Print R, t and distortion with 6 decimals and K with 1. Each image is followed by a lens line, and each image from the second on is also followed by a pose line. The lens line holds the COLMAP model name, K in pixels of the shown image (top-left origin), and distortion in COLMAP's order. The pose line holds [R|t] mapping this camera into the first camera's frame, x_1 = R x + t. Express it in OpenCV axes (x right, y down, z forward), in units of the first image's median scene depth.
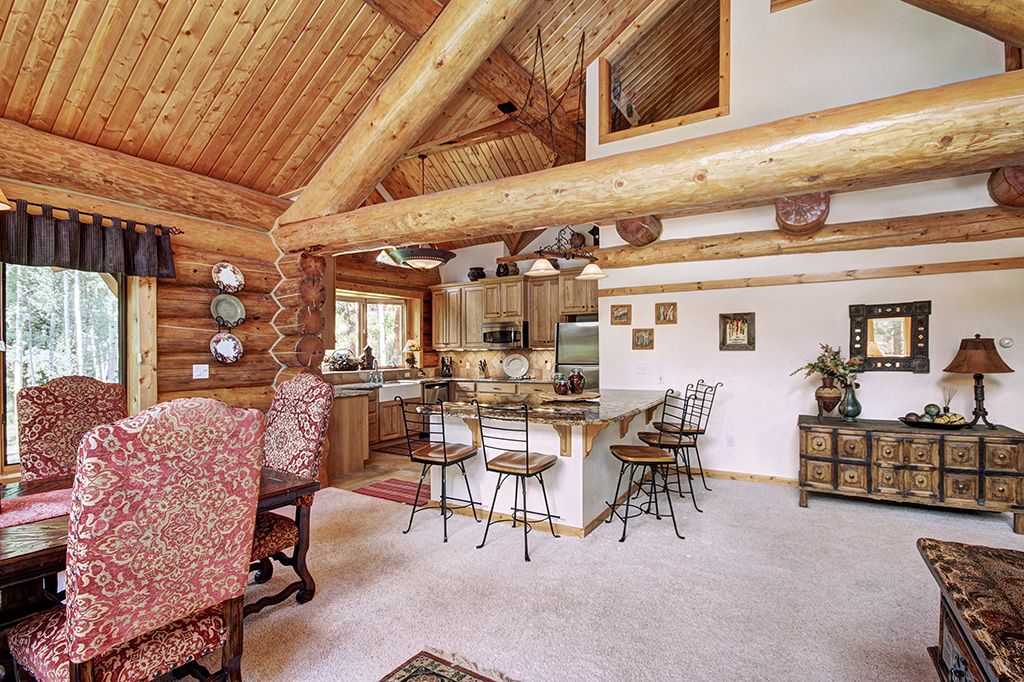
lens RADIAL K [[484.1, 0, 529.9], [0, 484.1, 357.7], [0, 0, 1]] dist [-0.001532, 0.000149]
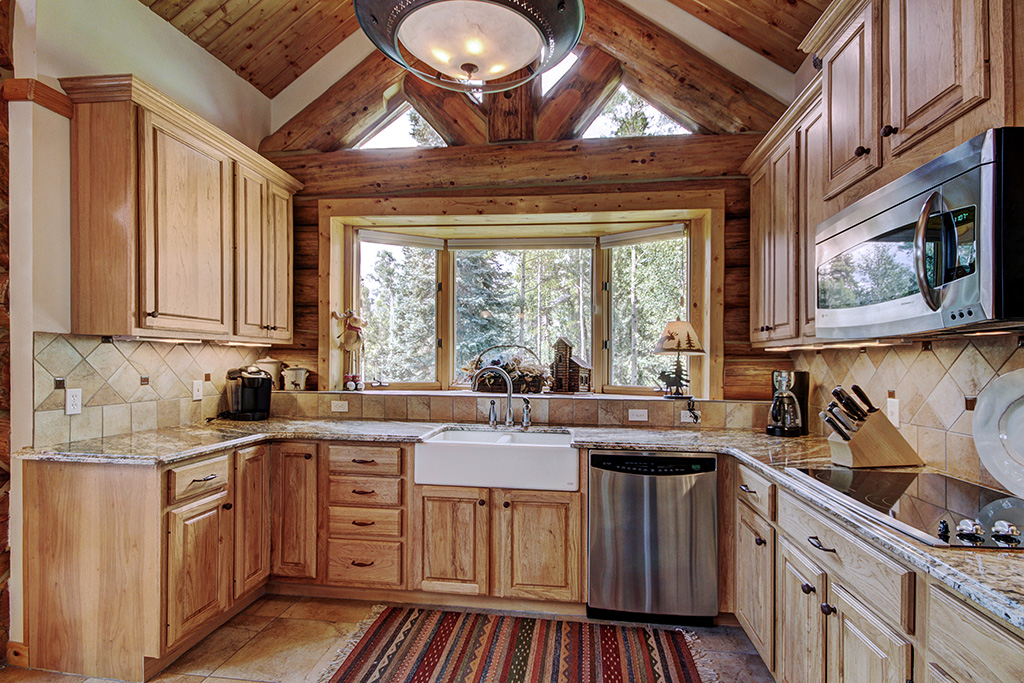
lens RADIAL K [[494.2, 0, 508.7], [0, 494.2, 353.9], [0, 0, 1]] dist [-0.002063, -0.000418]
pose [[0.402089, 0.005184, -0.915586, 0.089646], [-0.034342, 0.999366, -0.009423, -0.007087], [0.914956, 0.035232, 0.402012, 1.279142]]
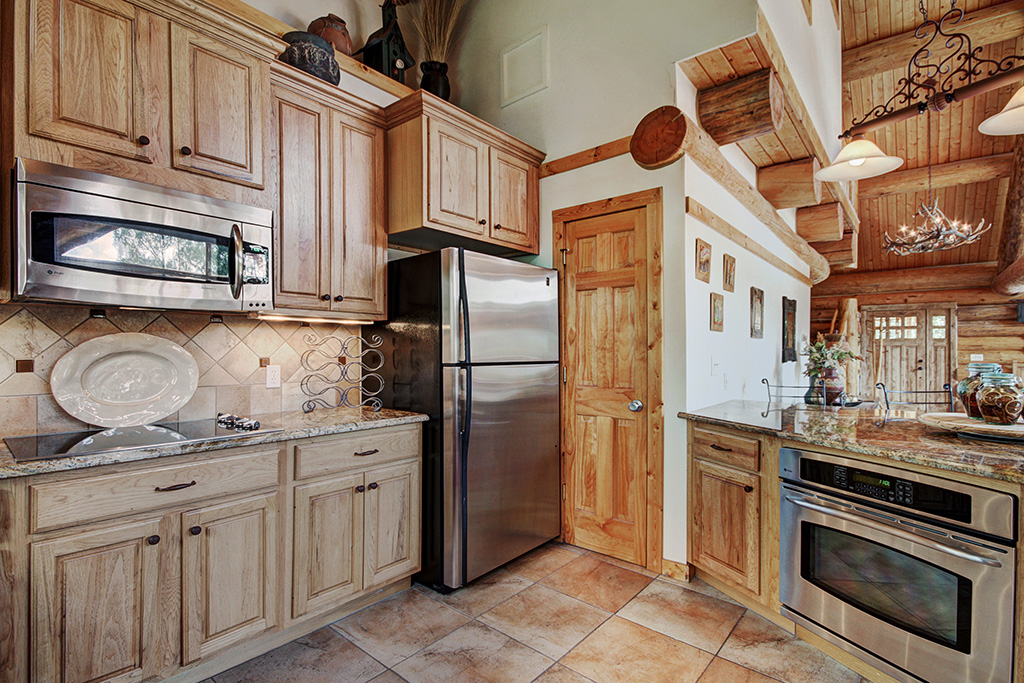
lens RADIAL K [[491.9, 0, 511.3], [0, 491.9, 360.2], [0, 0, 1]] dist [0.000330, -0.000236]
pose [[0.174793, -0.008986, 0.984564, -0.411131], [0.011062, 0.999913, 0.007162, 0.011203], [-0.984543, 0.009640, 0.174877, 1.285685]]
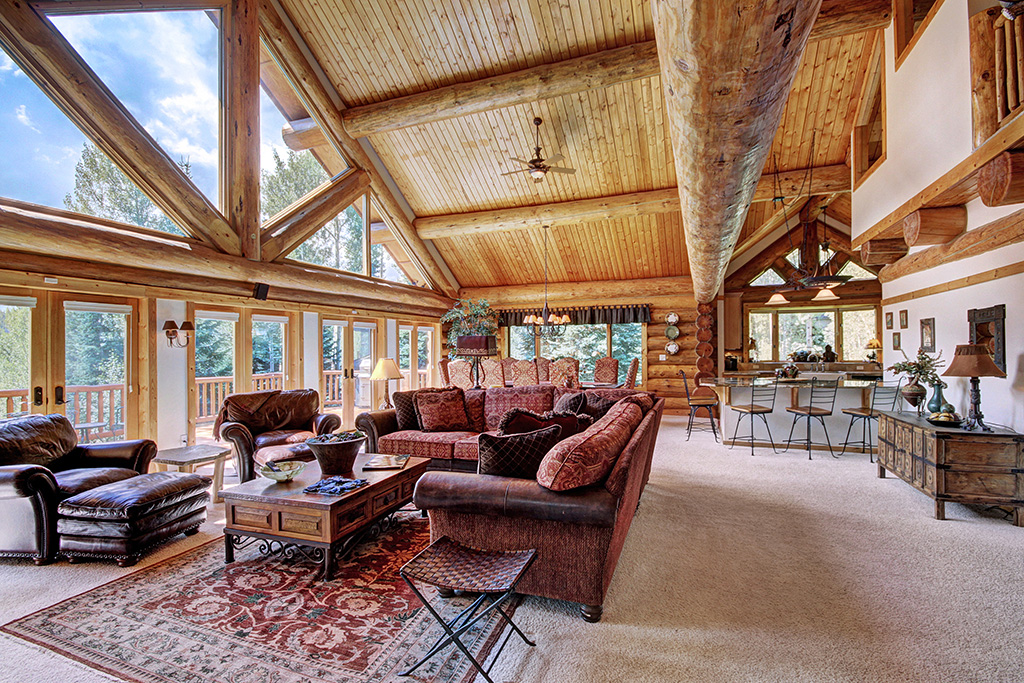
lens RADIAL K [[486.2, 0, 515.5], [0, 486.2, 325.4], [0, 0, 1]] dist [0.040451, -0.000099]
pose [[0.155119, -0.040960, -0.987046, 1.475815], [-0.007733, 0.999059, -0.042674, -0.020312], [0.987866, 0.014253, 0.154656, -0.125904]]
